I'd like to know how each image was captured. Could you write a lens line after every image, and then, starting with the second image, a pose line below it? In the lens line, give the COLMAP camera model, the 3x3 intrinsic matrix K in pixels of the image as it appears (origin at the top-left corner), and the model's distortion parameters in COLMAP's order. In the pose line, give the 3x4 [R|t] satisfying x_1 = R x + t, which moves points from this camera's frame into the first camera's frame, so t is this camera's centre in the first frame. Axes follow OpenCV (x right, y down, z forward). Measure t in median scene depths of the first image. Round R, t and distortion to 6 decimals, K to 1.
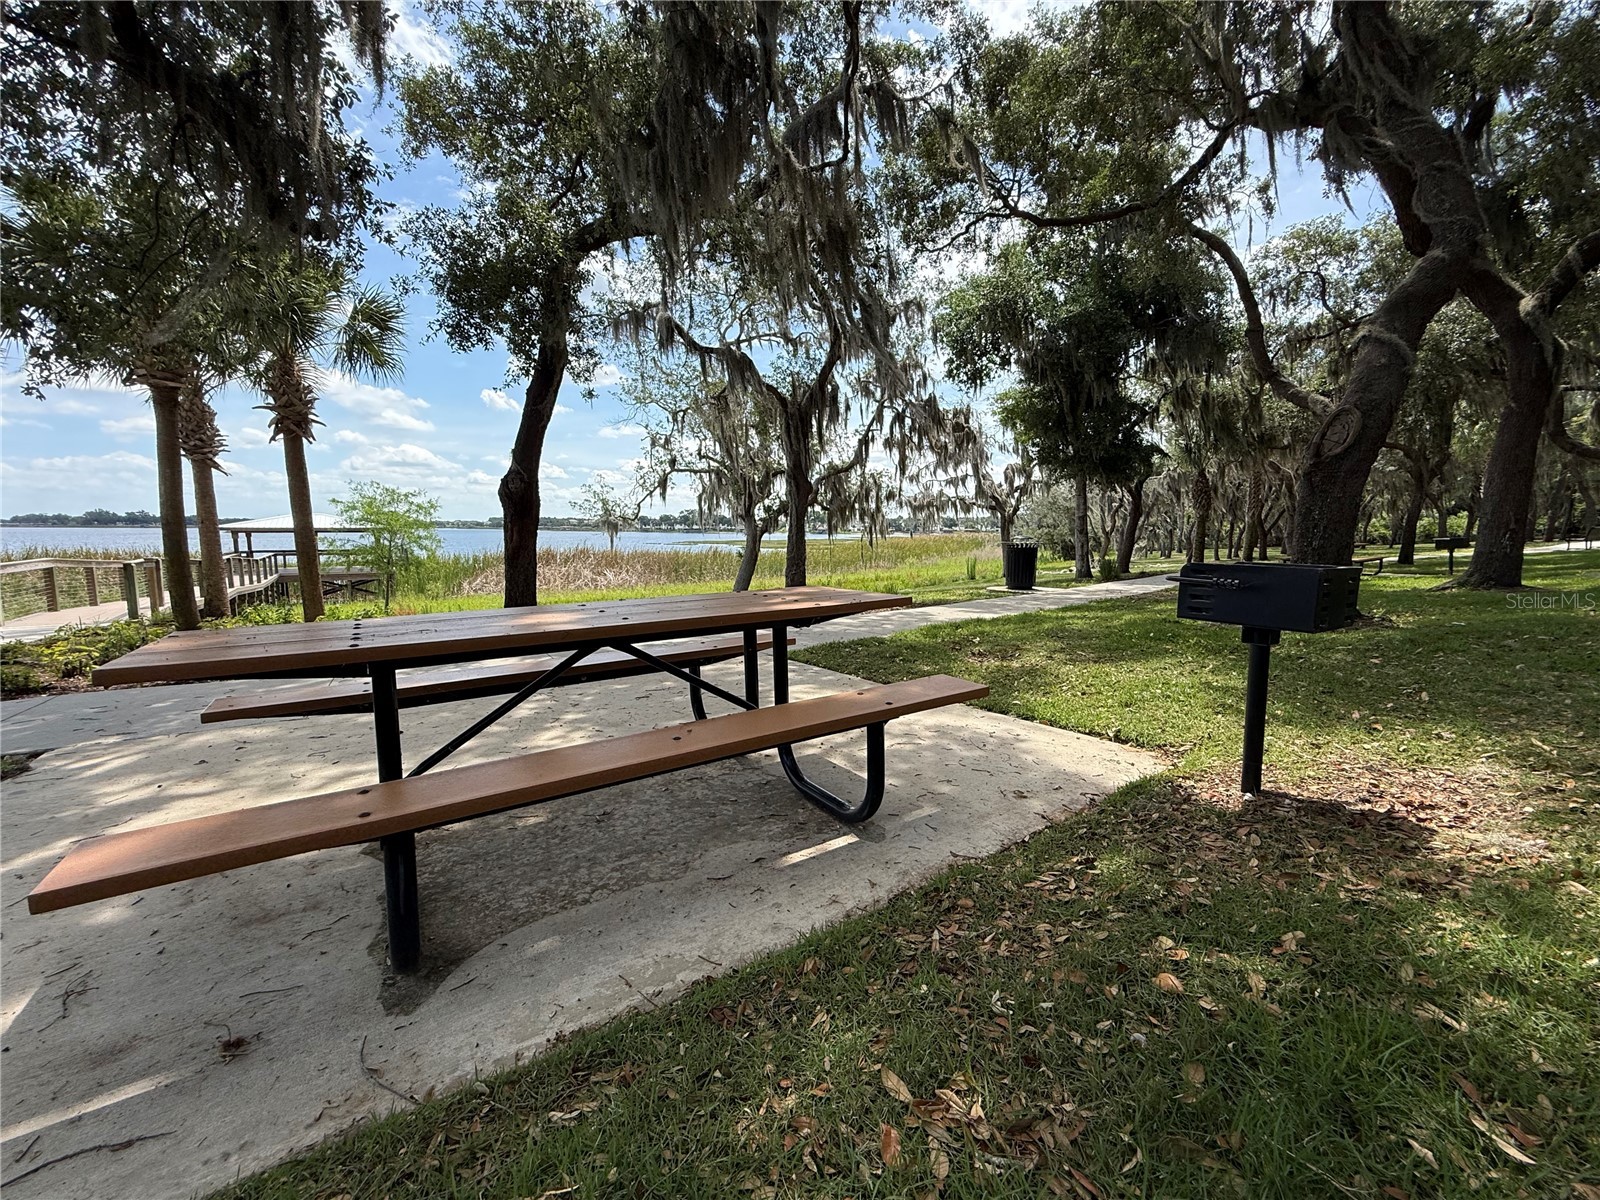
lens RADIAL K [[642.7, 0, 794.2], [0, 642.7, 600.4], [0, 0, 1]] dist [0.002505, -0.000254]
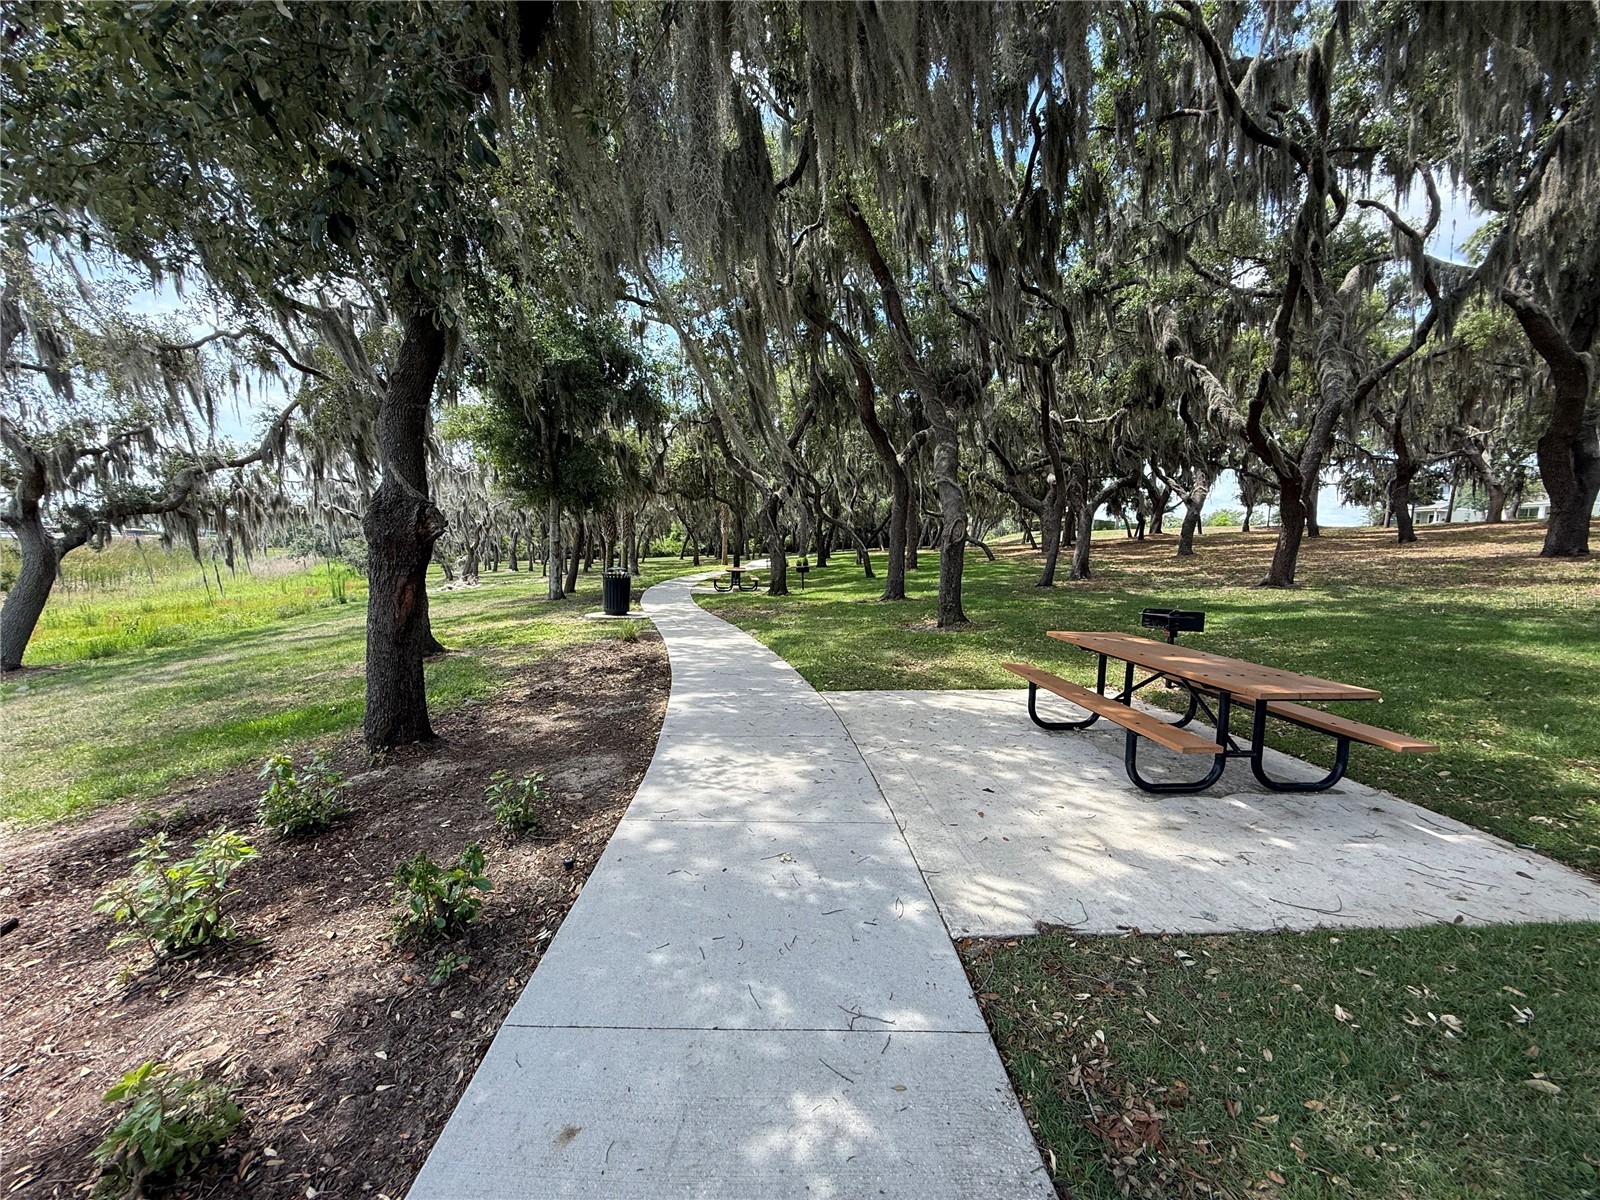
lens RADIAL K [[642.7, 0, 794.0], [0, 642.7, 594.9], [0, 0, 1]] dist [0.002505, -0.000254]
pose [[0.484235, -0.051484, 0.873422, -1.732012], [0.068965, 0.997407, 0.020558, -0.184308], [-0.872216, 0.050281, 0.486530, 0.696851]]
